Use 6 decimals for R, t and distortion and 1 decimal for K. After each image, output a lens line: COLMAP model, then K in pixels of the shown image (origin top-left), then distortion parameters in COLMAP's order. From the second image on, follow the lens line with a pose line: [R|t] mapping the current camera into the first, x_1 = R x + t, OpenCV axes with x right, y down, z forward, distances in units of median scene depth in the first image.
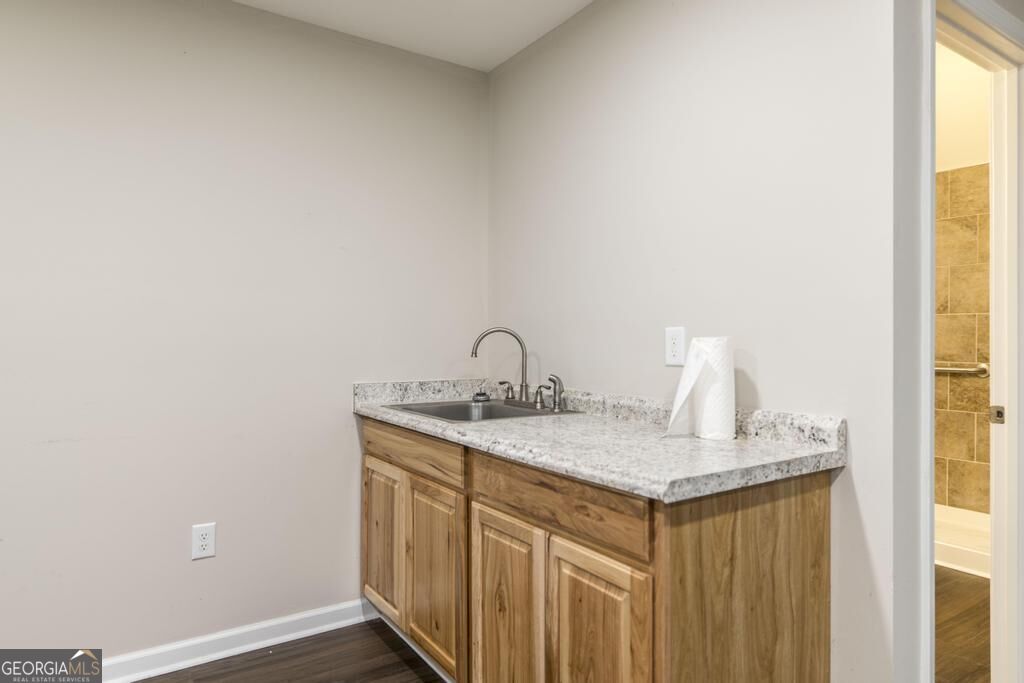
lens RADIAL K [[642.0, 0, 511.5], [0, 642.0, 343.0], [0, 0, 1]] dist [-0.002281, -0.001147]
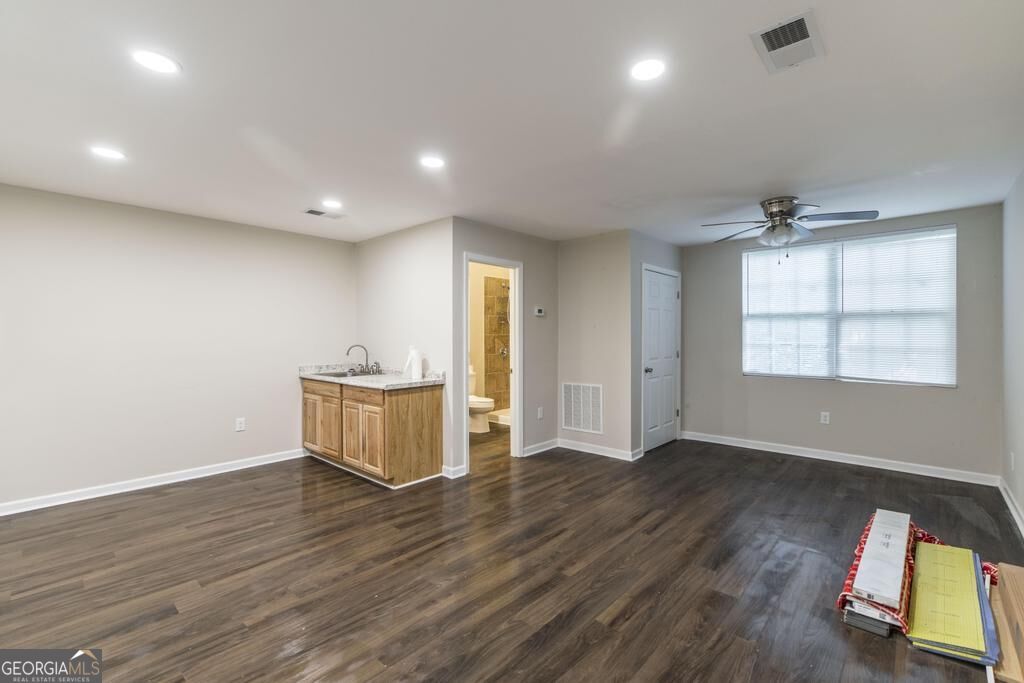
lens RADIAL K [[444.3, 0, 514.5], [0, 444.3, 336.4], [0, 0, 1]] dist [0.000674, -0.000189]
pose [[0.970094, -0.002608, 0.242716, 0.179041], [0.004865, 0.999950, -0.008701, -0.040157], [-0.242682, 0.009622, 0.970058, -1.051357]]
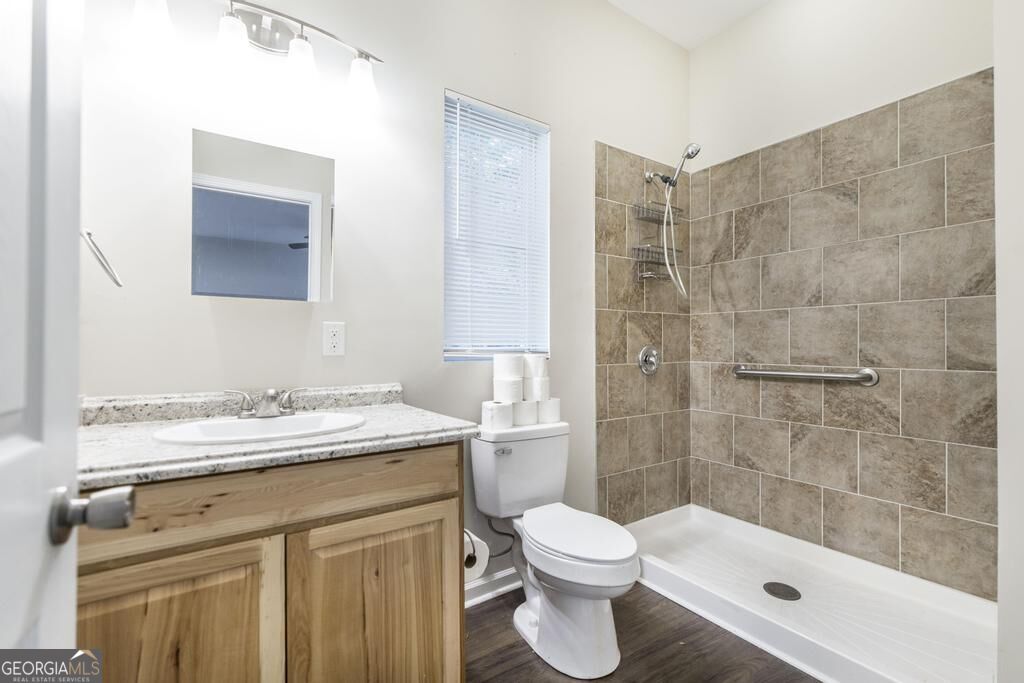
lens RADIAL K [[444.3, 0, 513.0], [0, 444.3, 345.0], [0, 0, 1]] dist [0.000674, -0.000189]
pose [[0.999989, -0.002900, -0.003660, 0.498524], [0.002868, 0.999956, -0.008898, 0.012011], [0.003686, 0.008888, 0.999954, 0.743633]]
